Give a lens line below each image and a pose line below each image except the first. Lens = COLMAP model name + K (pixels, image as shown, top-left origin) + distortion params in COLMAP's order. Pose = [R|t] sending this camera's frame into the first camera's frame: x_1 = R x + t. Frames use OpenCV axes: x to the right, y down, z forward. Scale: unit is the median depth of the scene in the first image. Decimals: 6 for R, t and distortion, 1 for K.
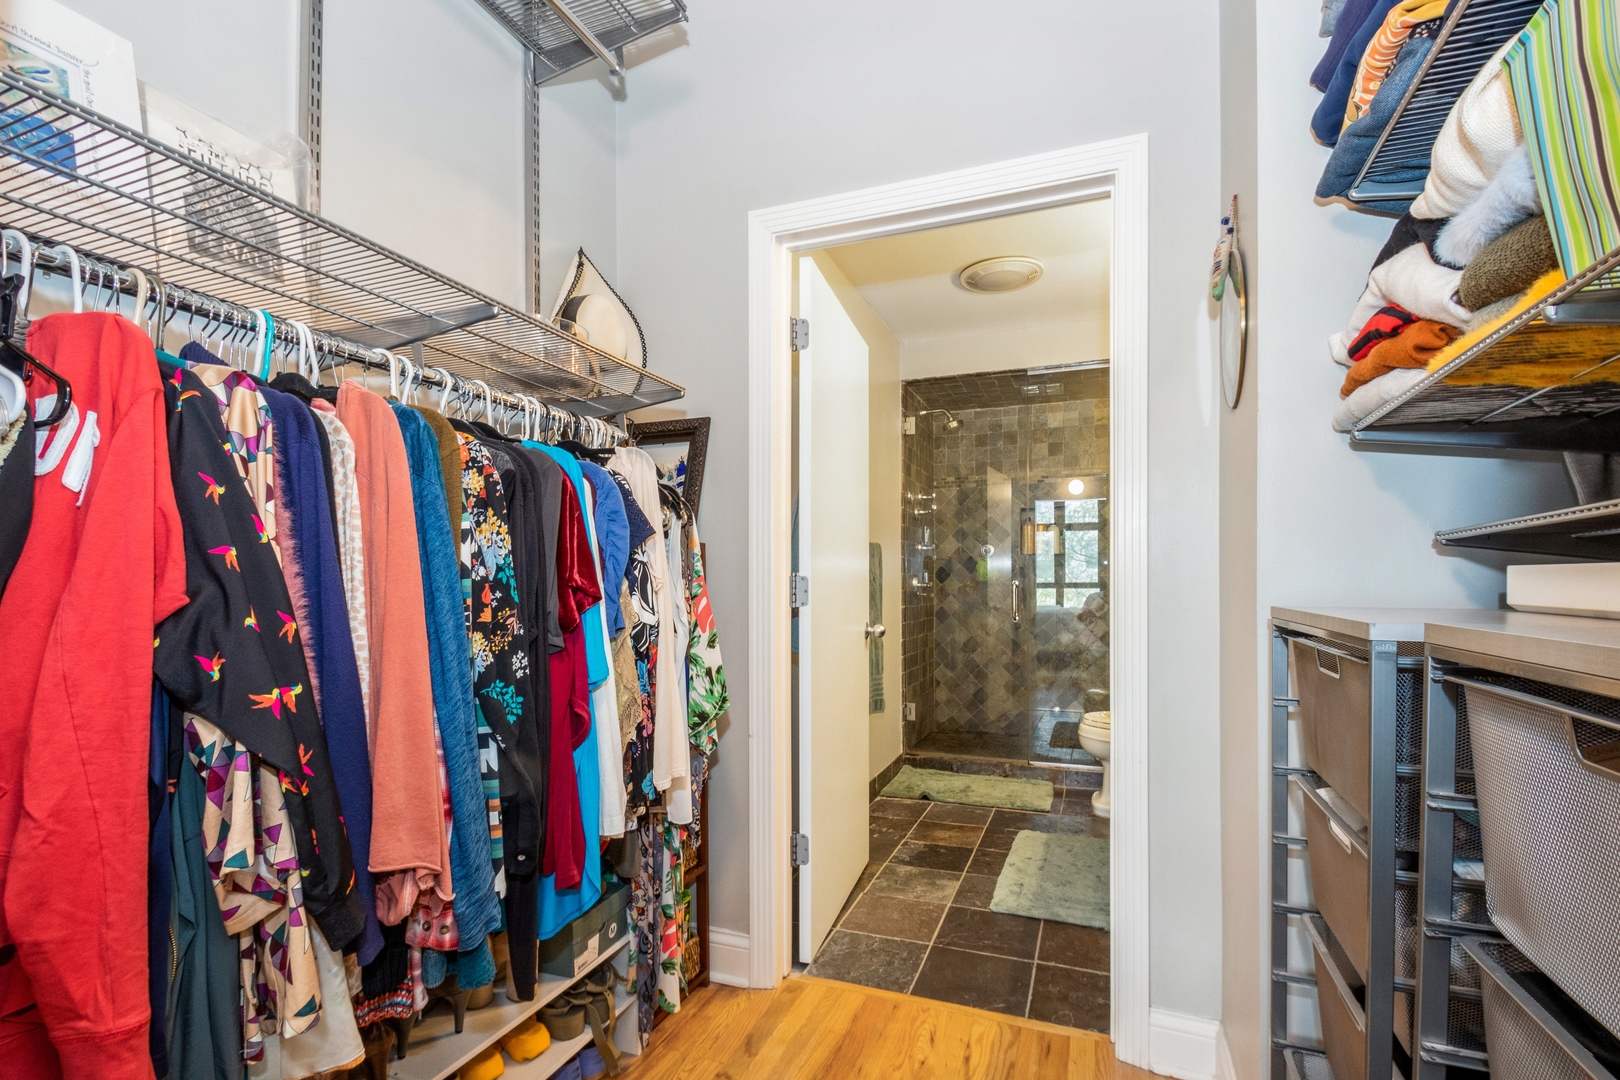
lens RADIAL K [[728.3, 0, 806.8], [0, 728.3, 583.3], [0, 0, 1]] dist [0.023441, -0.020274]
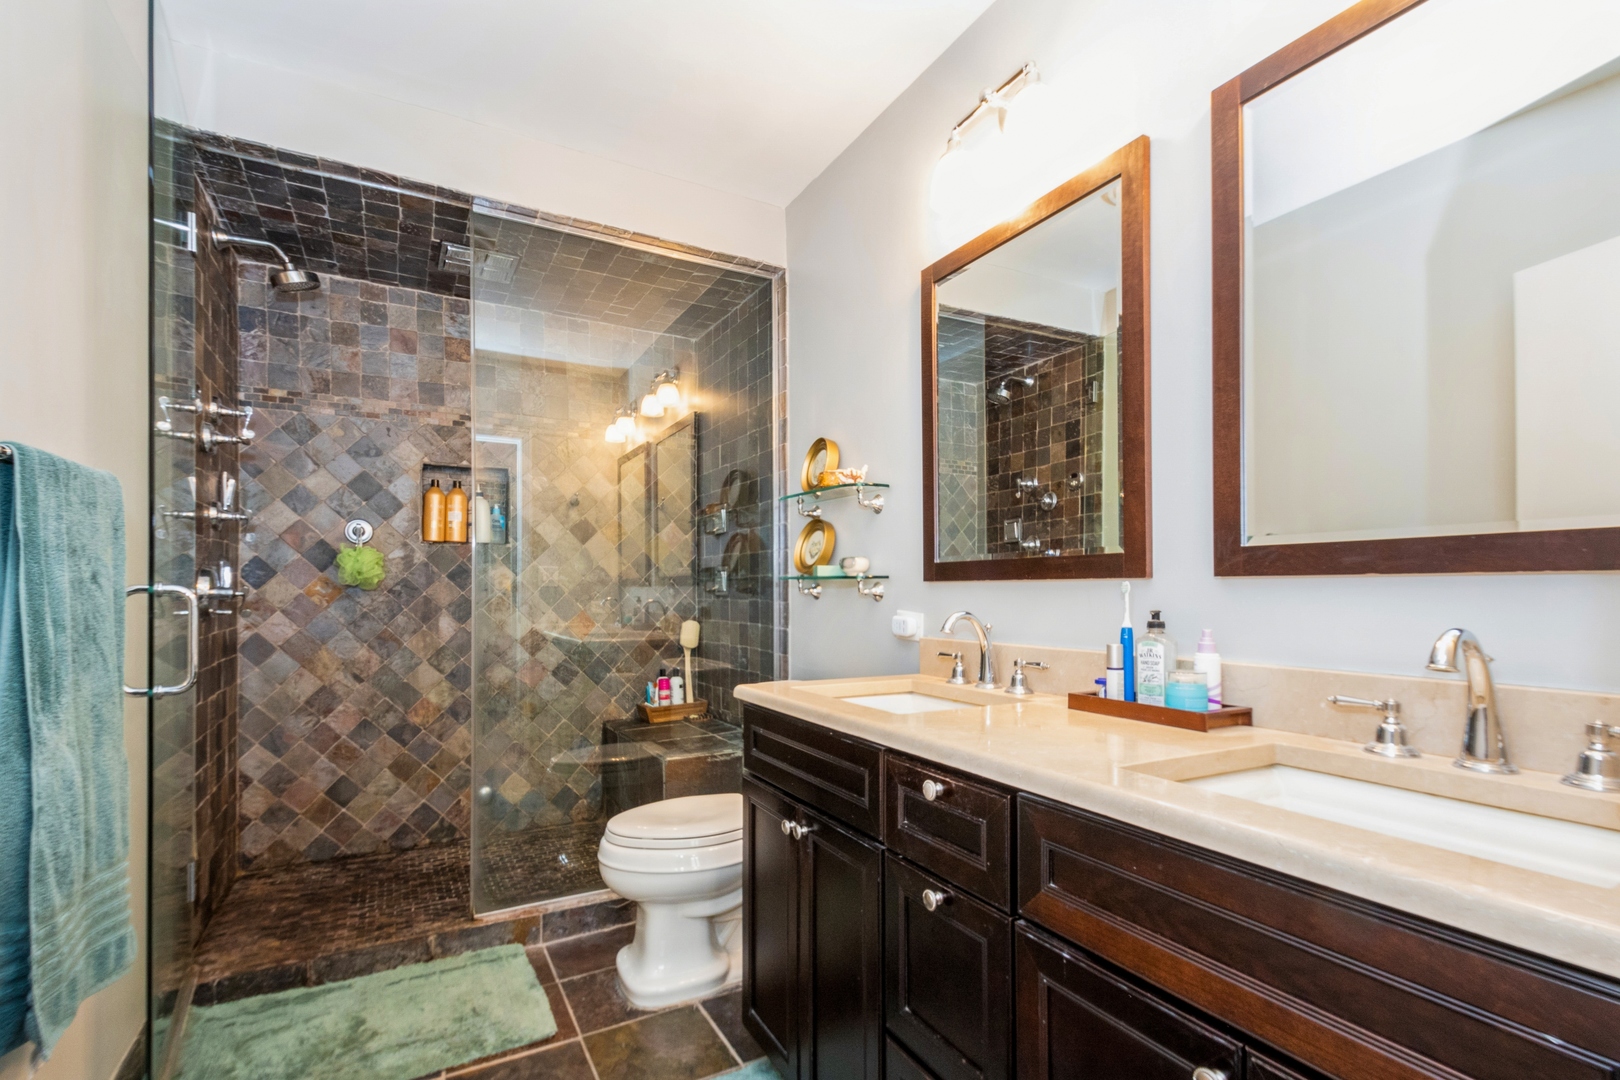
lens RADIAL K [[728.3, 0, 806.8], [0, 728.3, 583.3], [0, 0, 1]] dist [0.023441, -0.020274]
pose [[0.634172, 0.007837, 0.773152, 0.030092], [-0.000264, 0.999951, -0.009919, 0.001302], [-0.773192, 0.006086, 0.634143, 0.376806]]
